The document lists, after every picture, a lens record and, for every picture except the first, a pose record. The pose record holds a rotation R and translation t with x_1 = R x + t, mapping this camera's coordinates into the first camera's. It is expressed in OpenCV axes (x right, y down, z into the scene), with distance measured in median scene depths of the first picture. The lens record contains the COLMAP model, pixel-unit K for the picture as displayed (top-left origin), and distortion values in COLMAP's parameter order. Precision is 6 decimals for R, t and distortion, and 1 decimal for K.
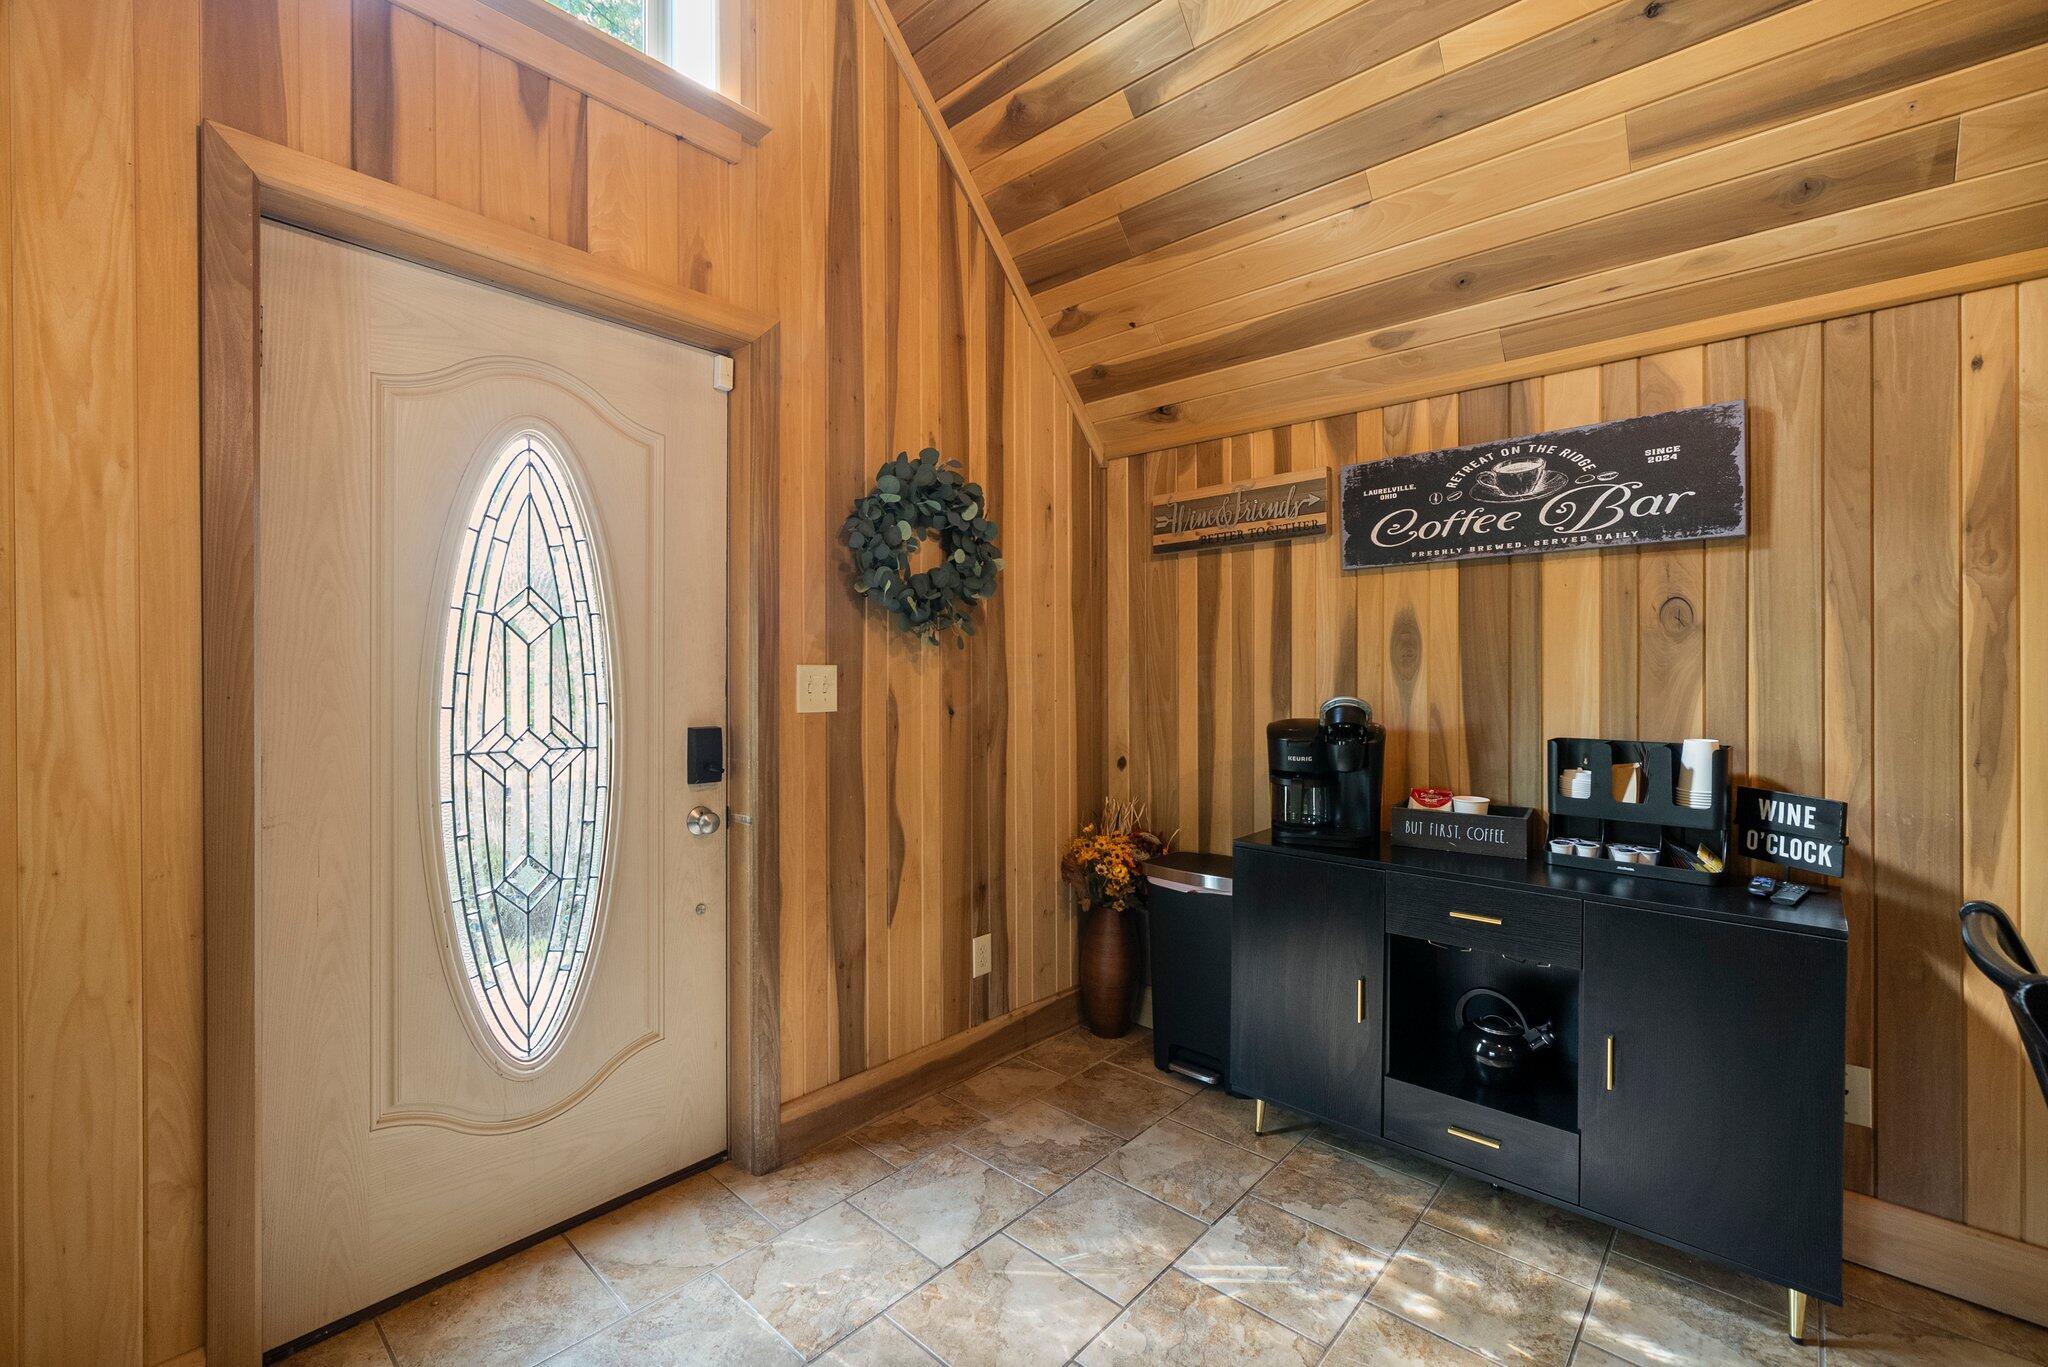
lens RADIAL K [[872.5, 0, 1007.5], [0, 872.5, 676.8], [0, 0, 1]] dist [-0.000616, -0.000188]
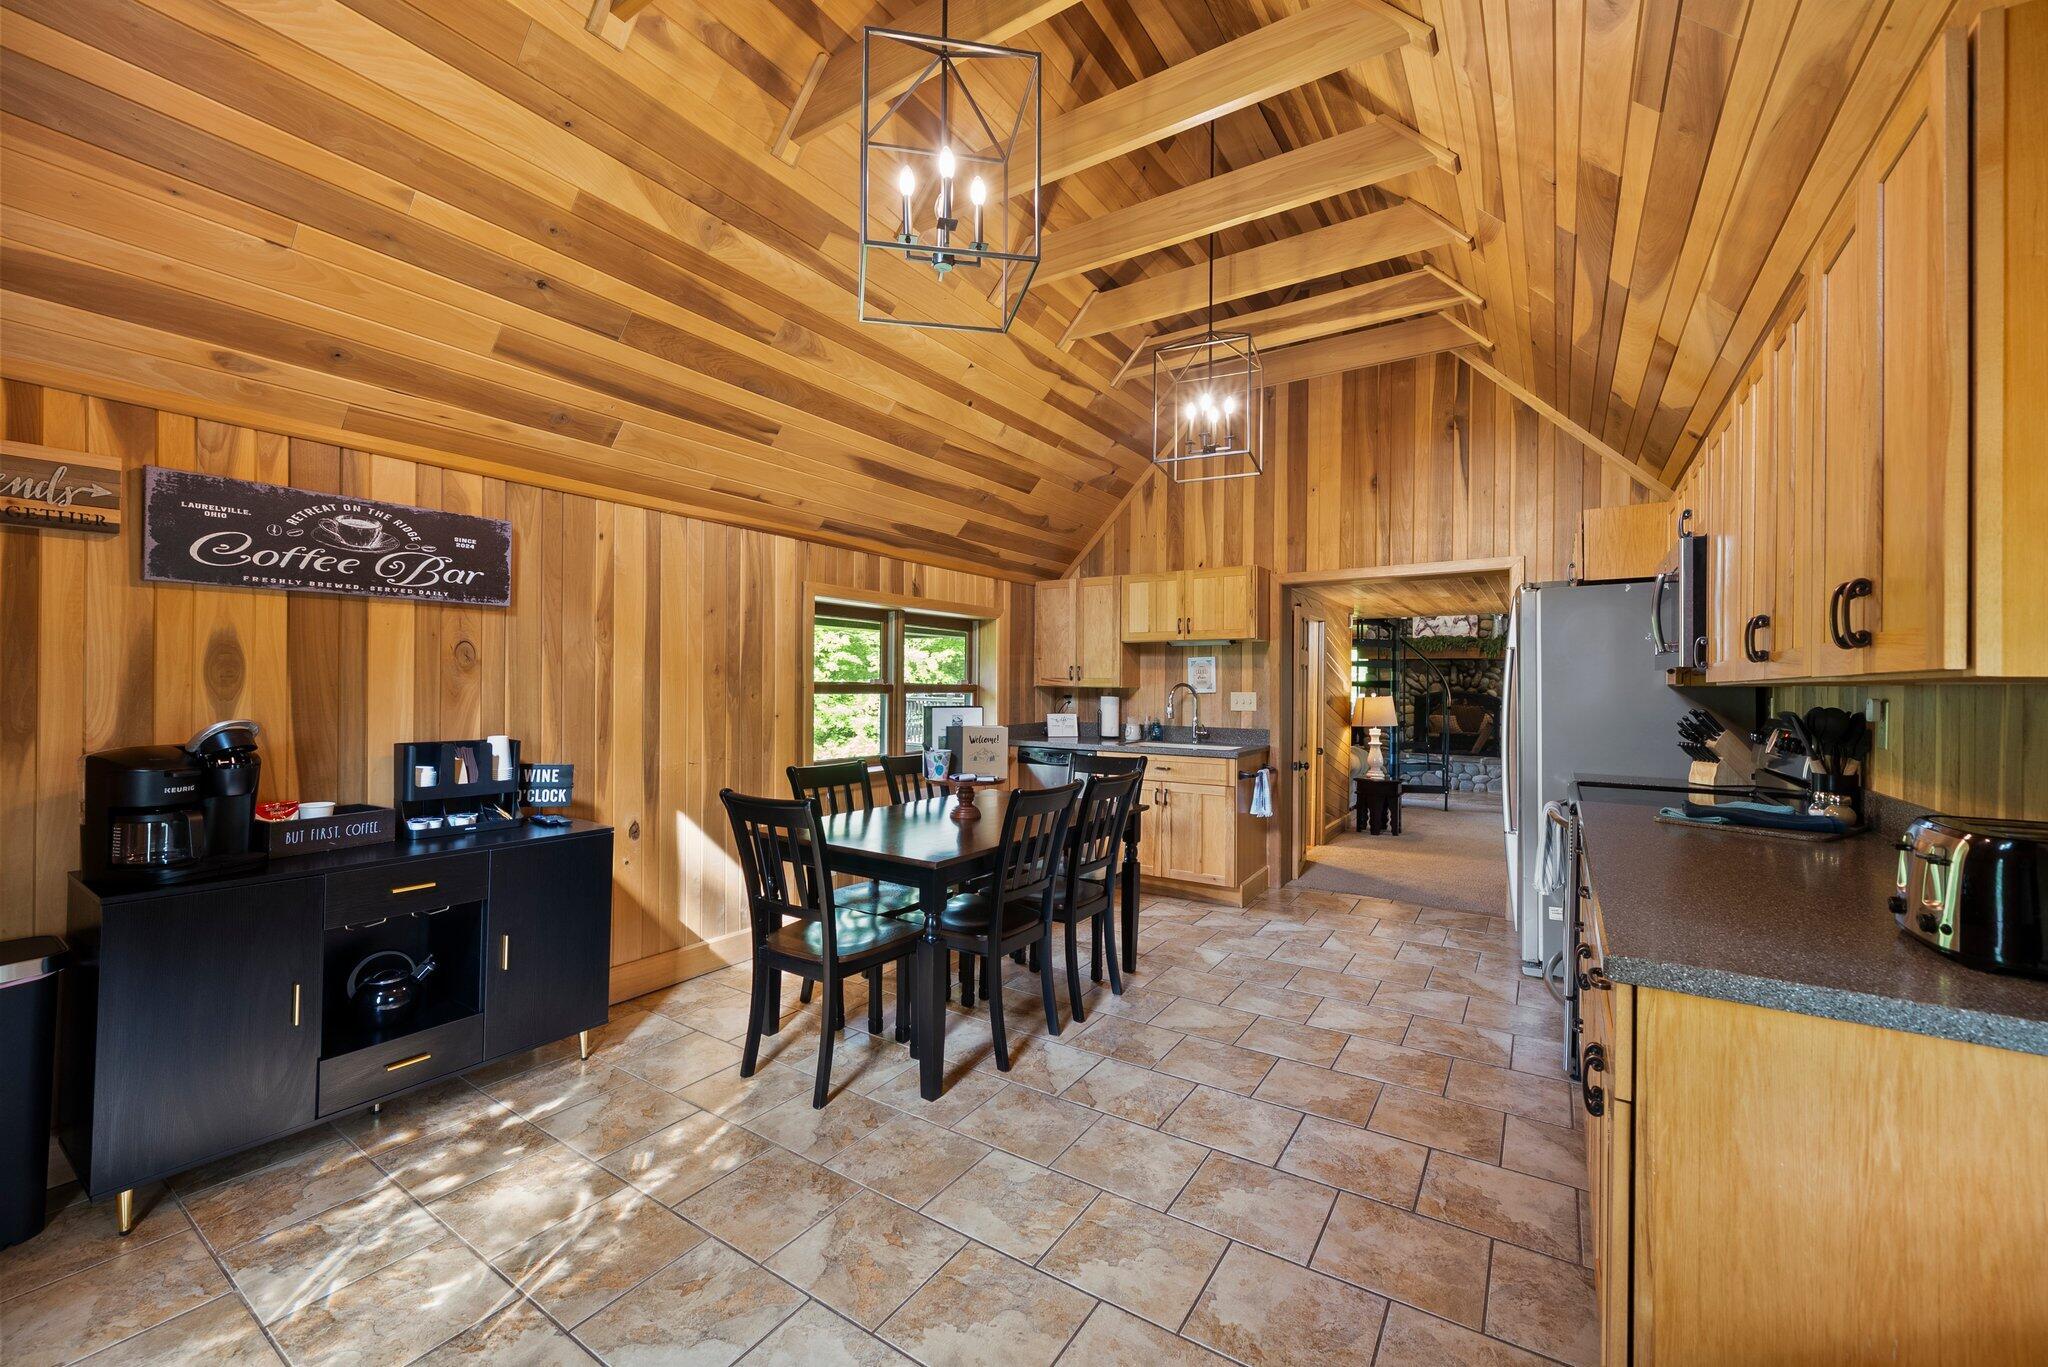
lens RADIAL K [[811.1, 0, 1006.5], [0, 811.1, 683.3], [0, 0, 1]] dist [-0.003061, 0.000611]
pose [[-0.149438, -0.001916, 0.988769, -0.671103], [-0.006676, 0.999977, 0.000929, -0.025675], [-0.988749, -0.006462, -0.149447, 0.281725]]
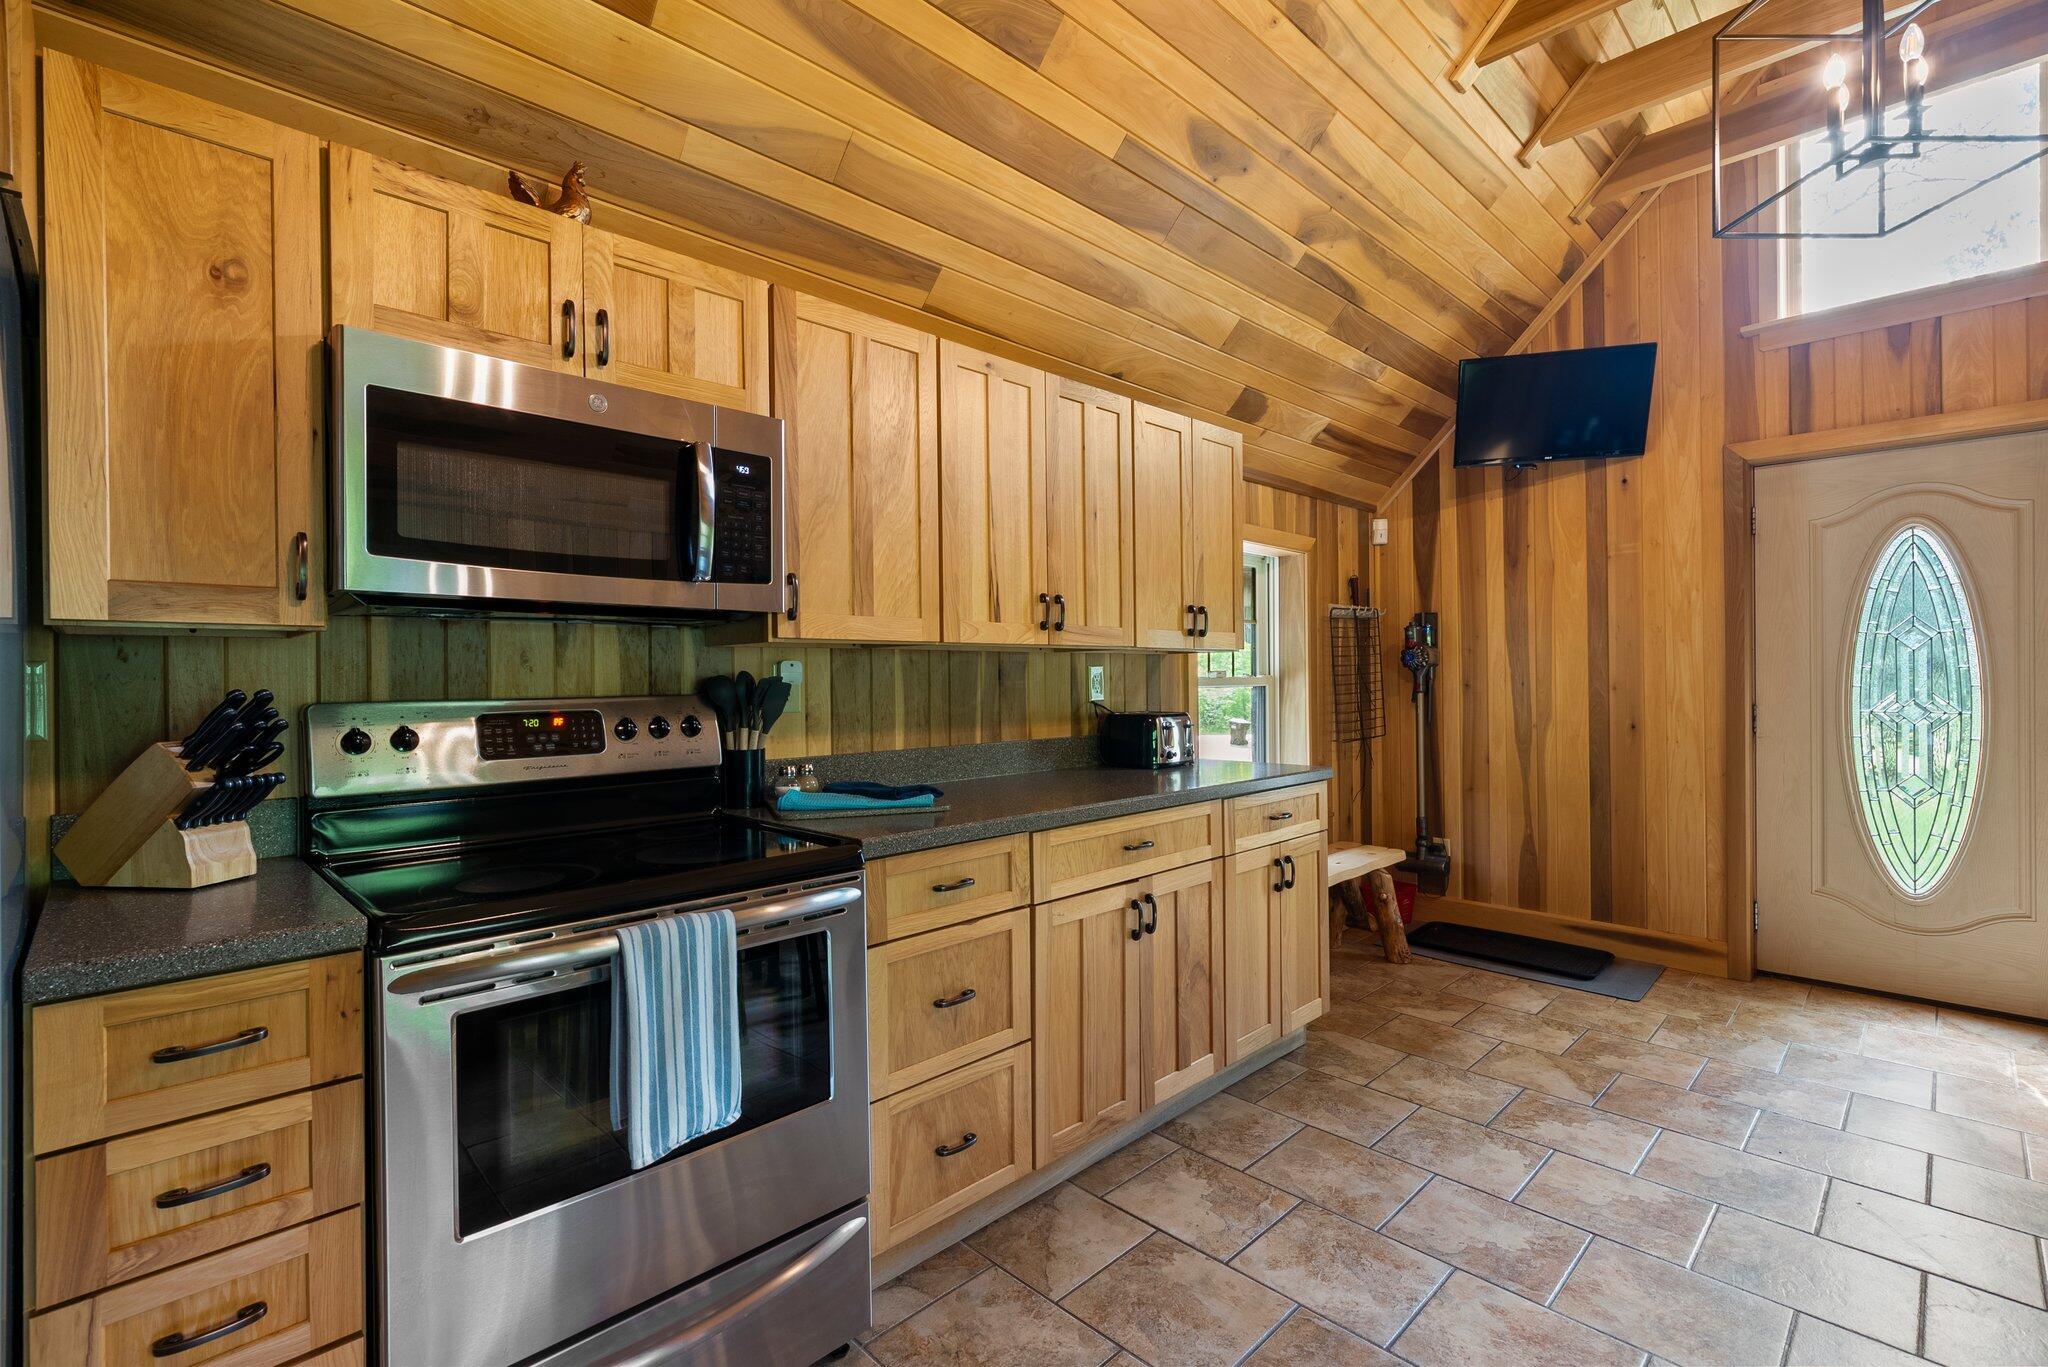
lens RADIAL K [[929.4, 0, 1014.9], [0, 929.4, 678.4], [0, 0, 1]] dist [0.000354, 0.001710]
pose [[-0.050206, -0.000279, -0.998739, 1.143852], [0.006024, 0.999982, -0.000582, 0.007229], [0.998721, -0.006046, -0.050204, -0.555278]]
